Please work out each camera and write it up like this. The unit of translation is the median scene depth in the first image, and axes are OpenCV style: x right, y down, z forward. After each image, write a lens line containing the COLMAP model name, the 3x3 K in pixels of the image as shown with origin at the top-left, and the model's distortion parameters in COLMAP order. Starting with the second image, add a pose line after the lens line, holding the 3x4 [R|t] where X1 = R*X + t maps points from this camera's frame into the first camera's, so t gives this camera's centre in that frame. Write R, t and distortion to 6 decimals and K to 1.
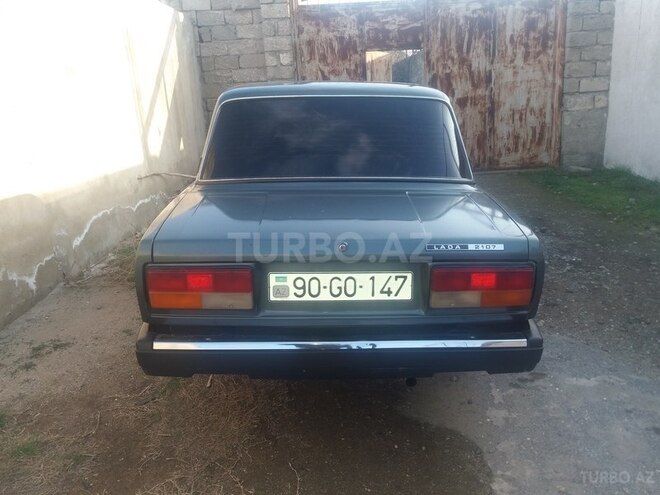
lens RADIAL K [[542.6, 0, 338.0], [0, 542.6, 209.8], [0, 0, 1]] dist [0.084488, -0.099198]
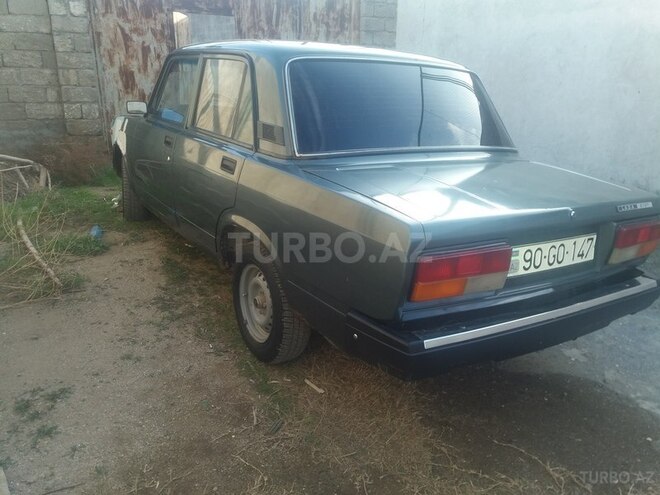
lens RADIAL K [[542.6, 0, 338.0], [0, 542.6, 209.8], [0, 0, 1]] dist [0.084488, -0.099198]
pose [[0.853898, -0.071851, 0.515456, -0.216668], [0.048692, 0.997109, 0.058327, -0.005172], [-0.518157, -0.024706, 0.854928, 0.086142]]
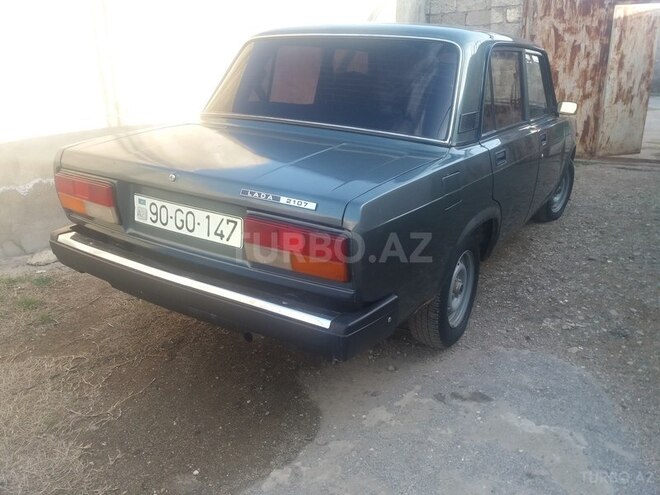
lens RADIAL K [[542.6, 0, 338.0], [0, 542.6, 209.8], [0, 0, 1]] dist [0.084488, -0.099198]
pose [[0.841317, 0.173440, -0.511961, 0.187641], [-0.146552, 0.984840, 0.092808, -0.002250], [0.520296, -0.003052, 0.853981, 0.076696]]
